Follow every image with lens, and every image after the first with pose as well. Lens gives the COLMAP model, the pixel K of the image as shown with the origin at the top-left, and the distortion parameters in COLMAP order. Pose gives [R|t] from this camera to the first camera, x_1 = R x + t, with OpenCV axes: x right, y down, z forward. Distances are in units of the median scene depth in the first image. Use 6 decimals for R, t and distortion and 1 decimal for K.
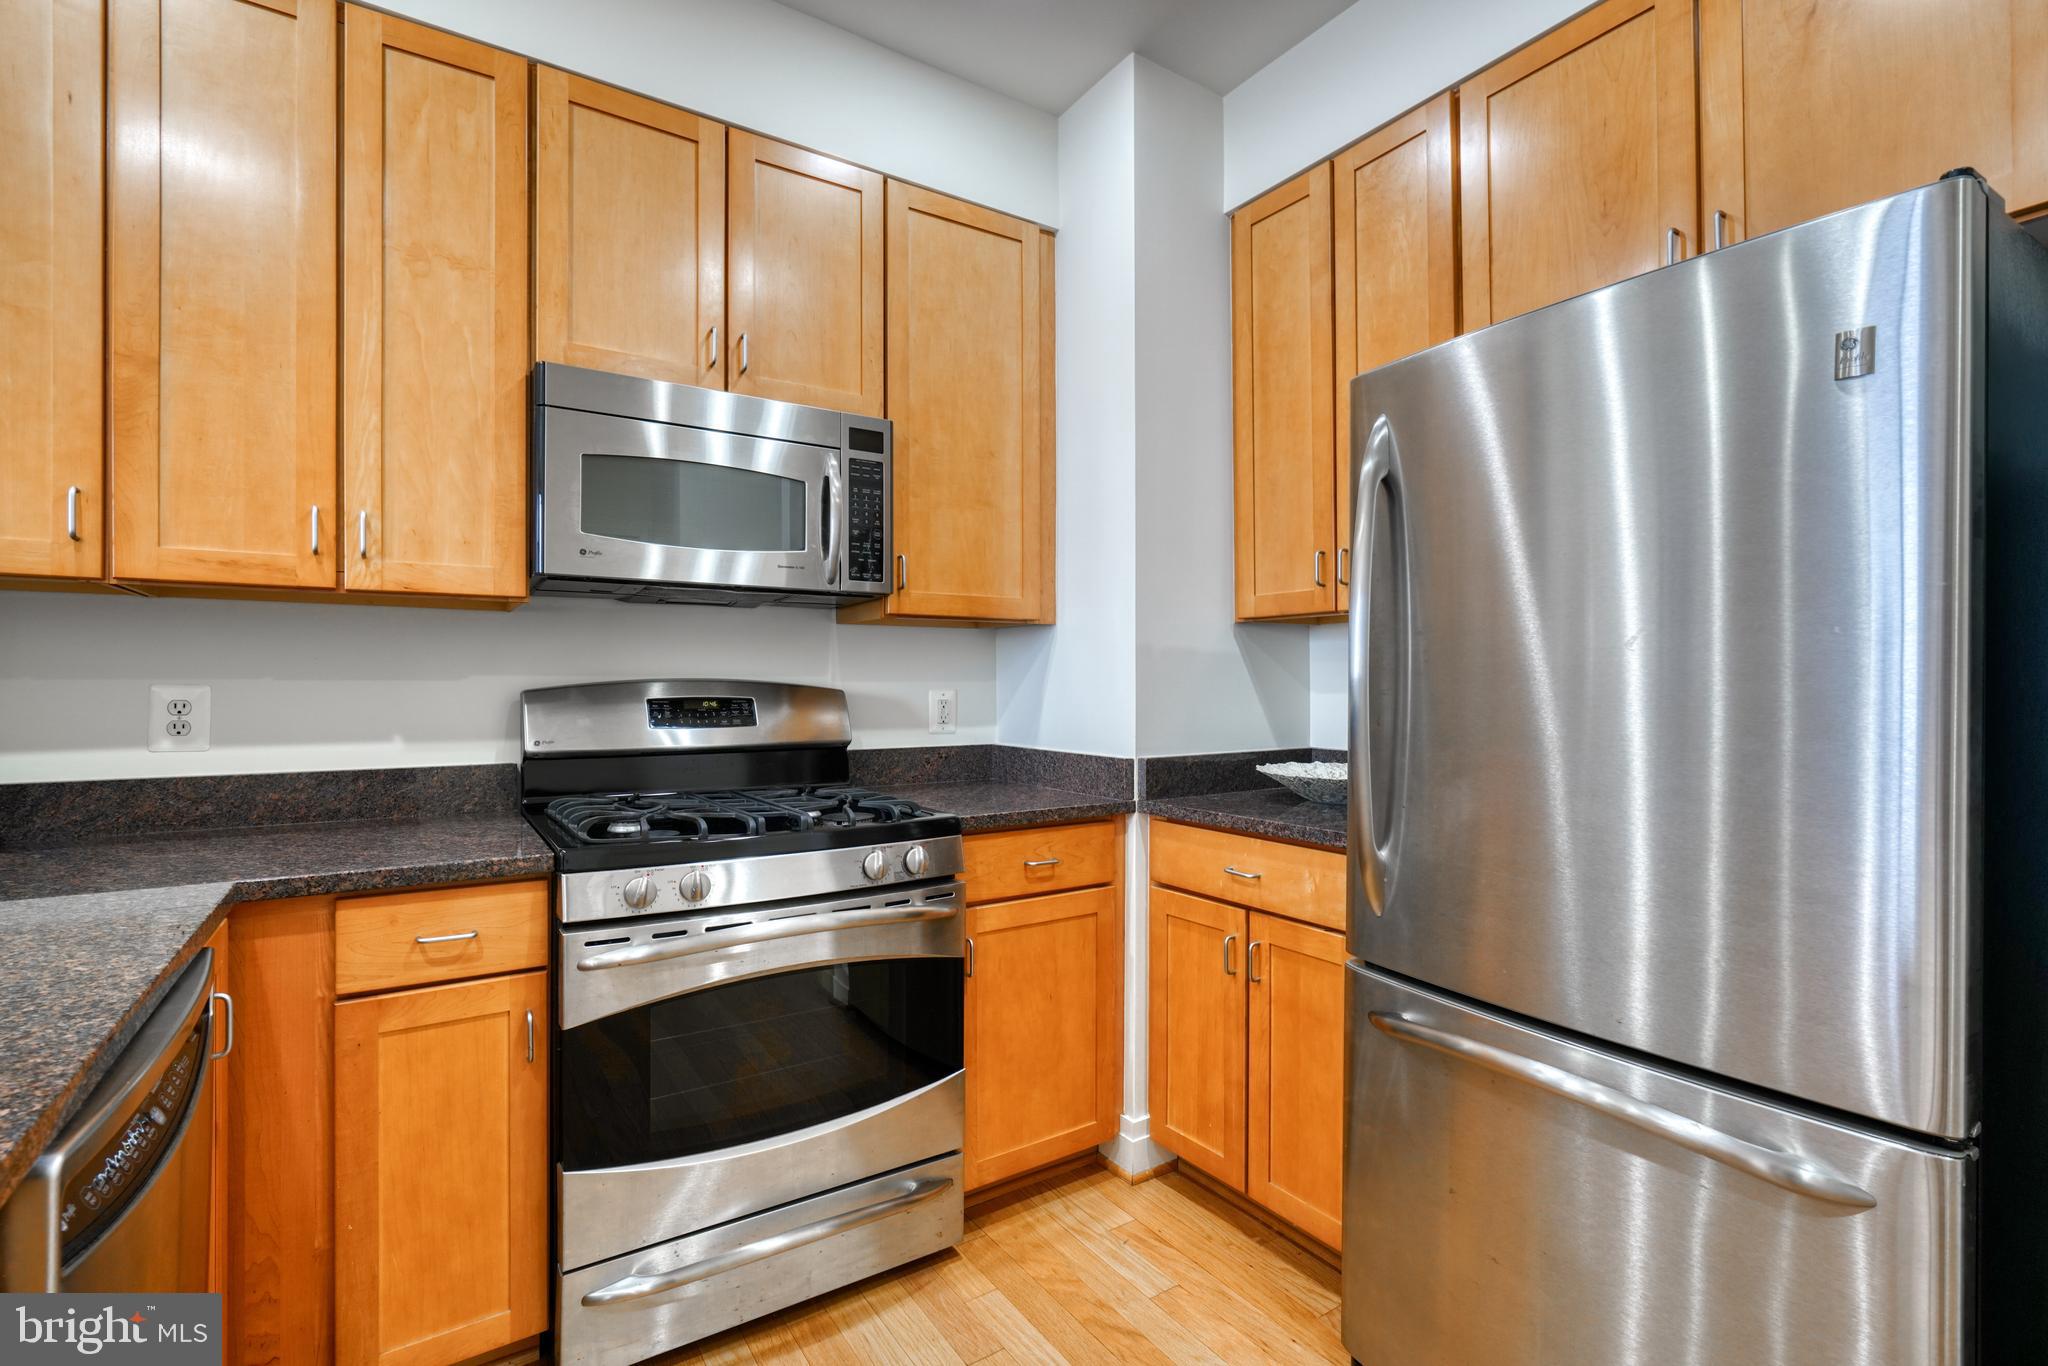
lens RADIAL K [[922.9, 0, 1005.5], [0, 922.9, 681.6], [0, 0, 1]] dist [-0.016449, 0.004203]
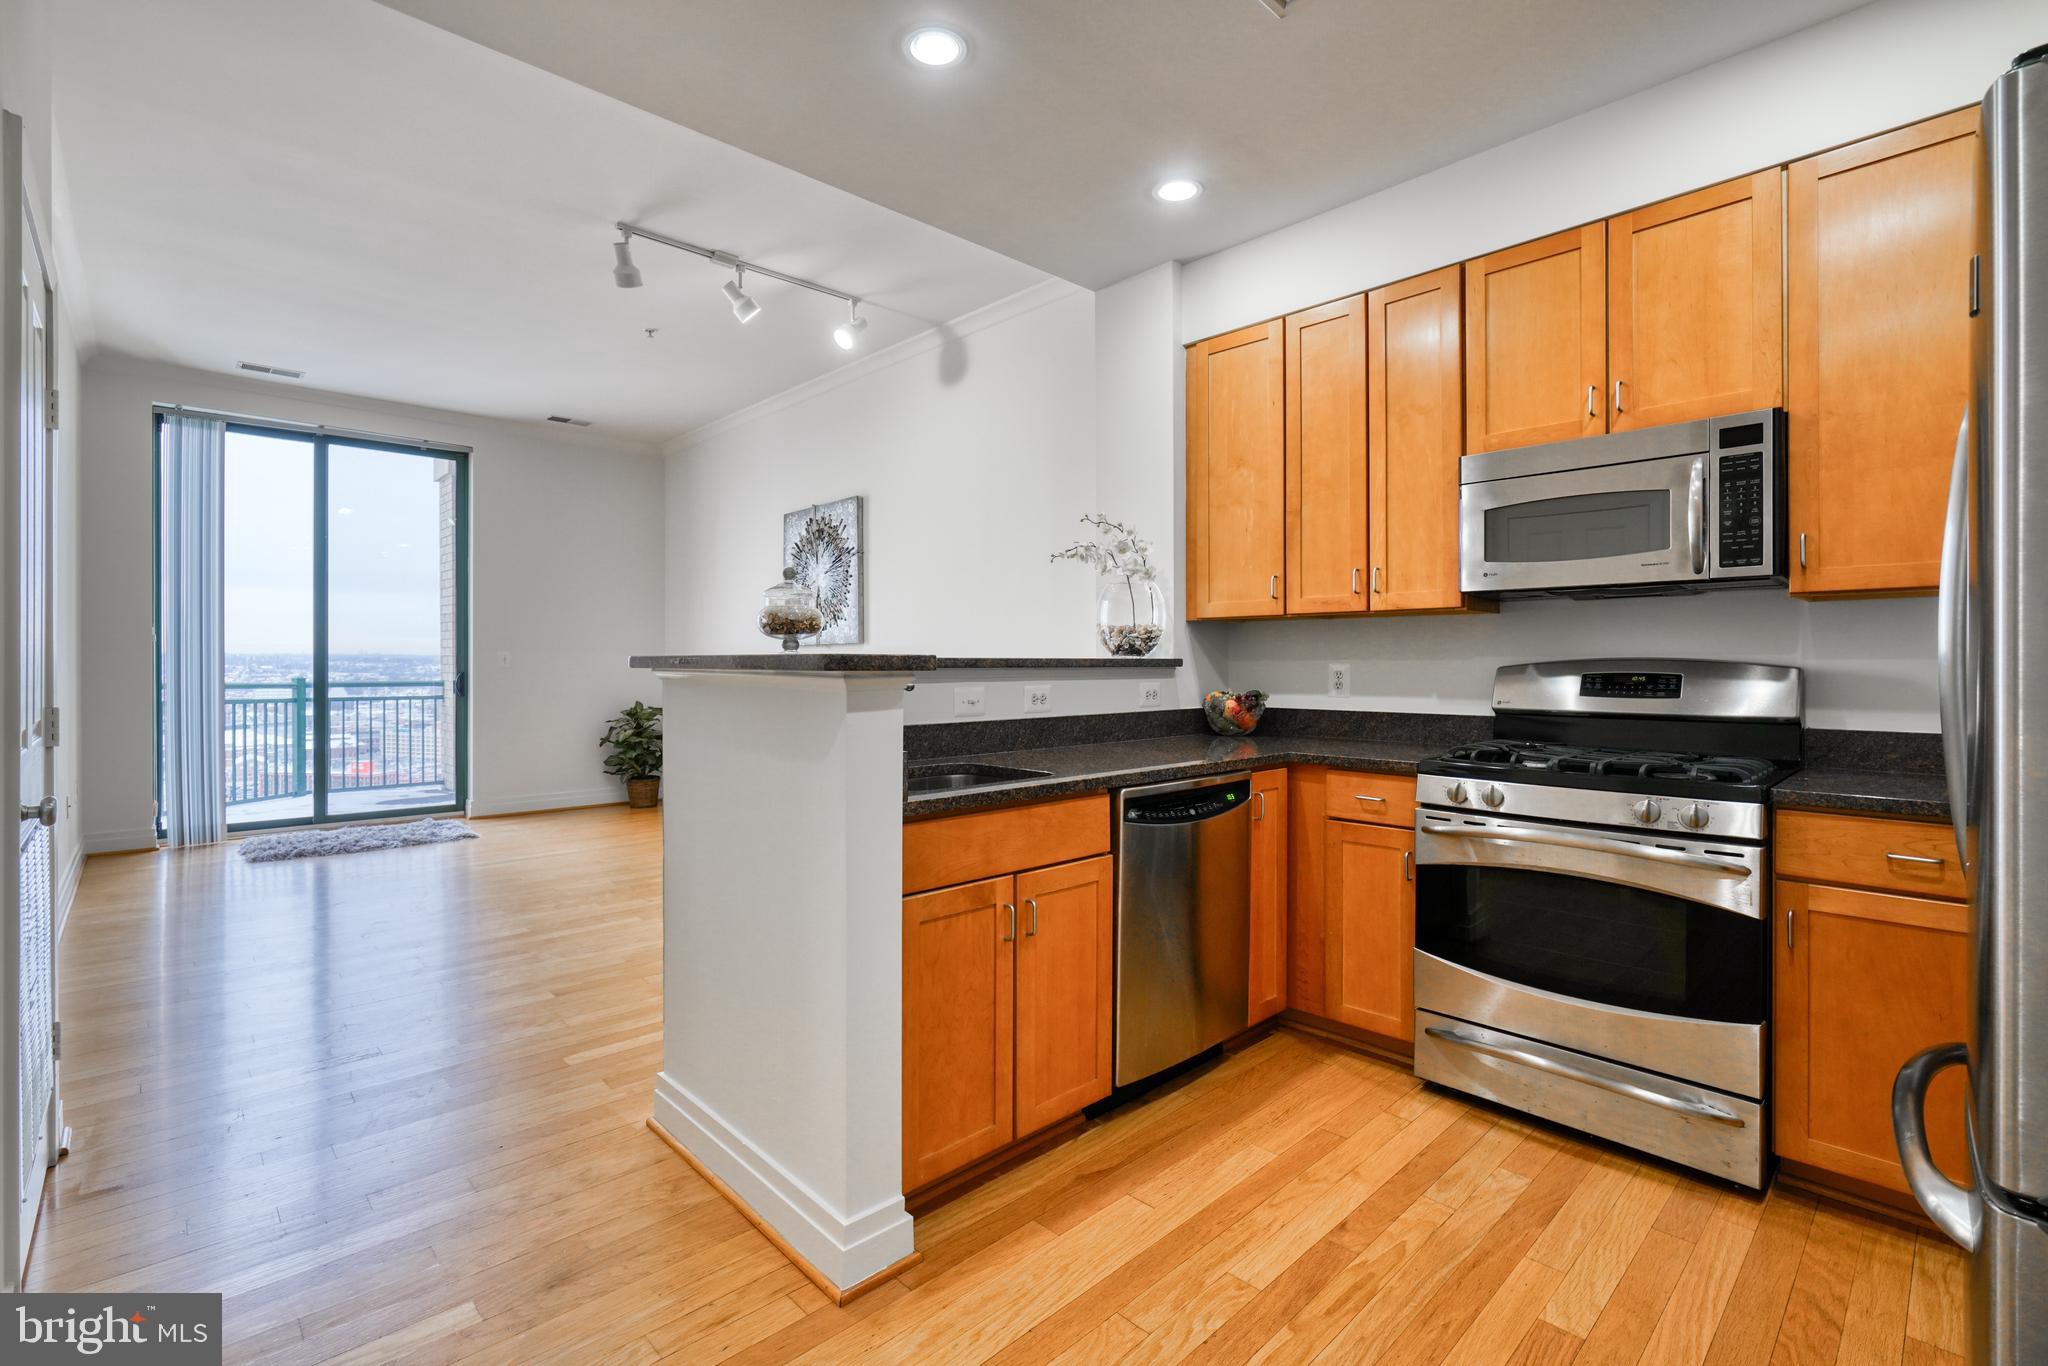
lens RADIAL K [[922.9, 0, 996.5], [0, 922.9, 666.2], [0, 0, 1]] dist [-0.016449, 0.004203]
pose [[0.157242, 0.002326, -0.987557, 0.895512], [0.002079, 0.999994, 0.002686, 0.003366], [0.987558, -0.002475, 0.157237, -0.032303]]
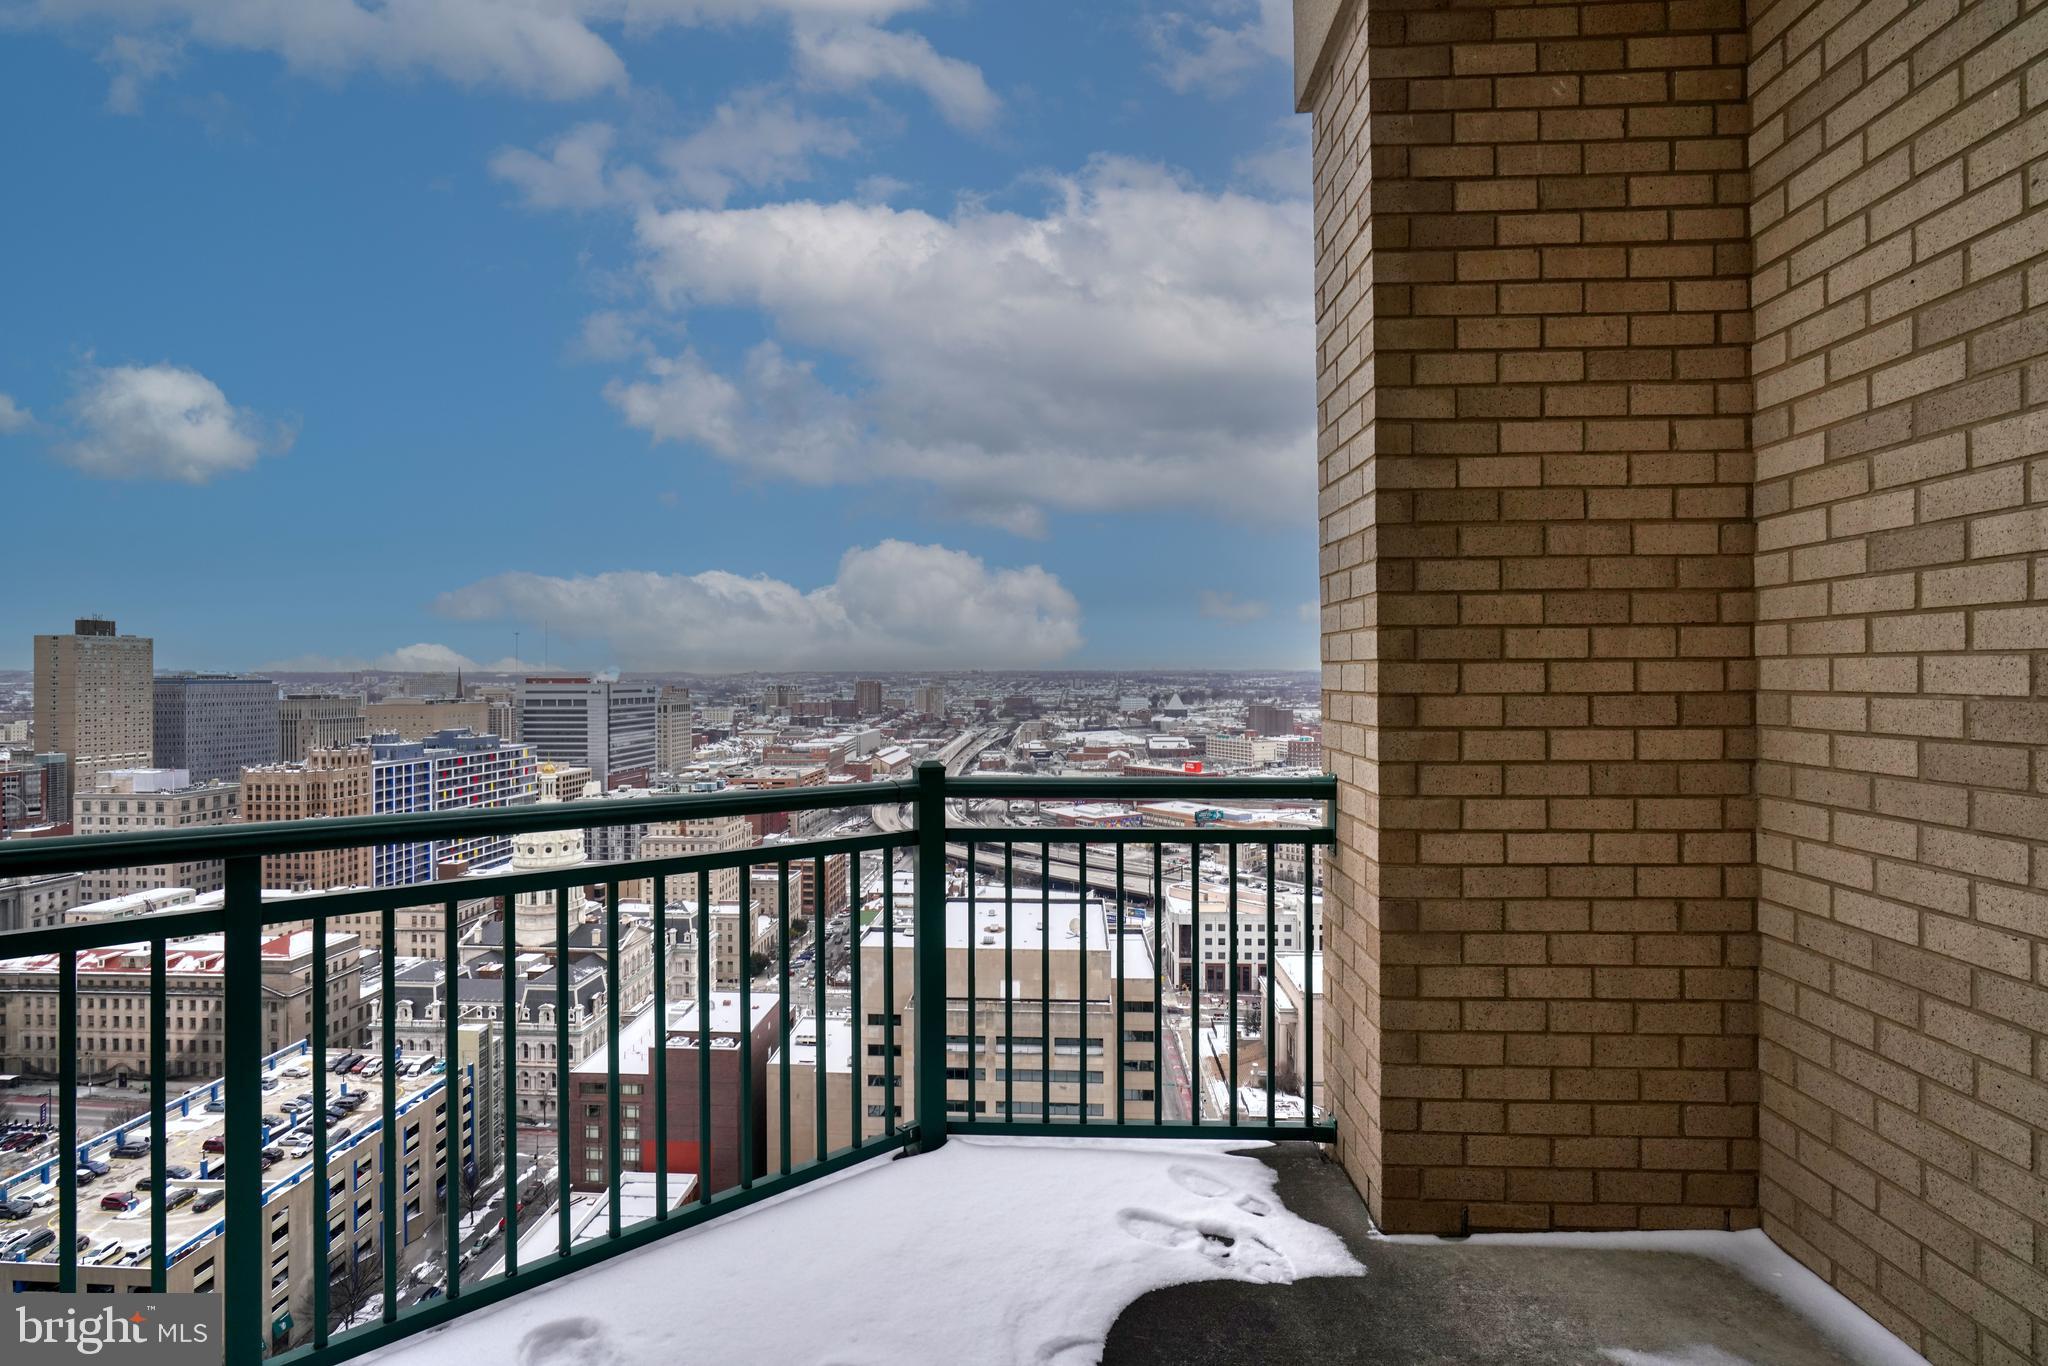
lens RADIAL K [[922.9, 0, 1019.0], [0, 922.9, 675.0], [0, 0, 1]] dist [-0.016449, 0.004203]
pose [[-0.591832, 0.000383, -0.806061, -3.045354], [0.009998, 0.999926, -0.006866, -0.066030], [0.805999, -0.012123, -0.591792, -1.755529]]
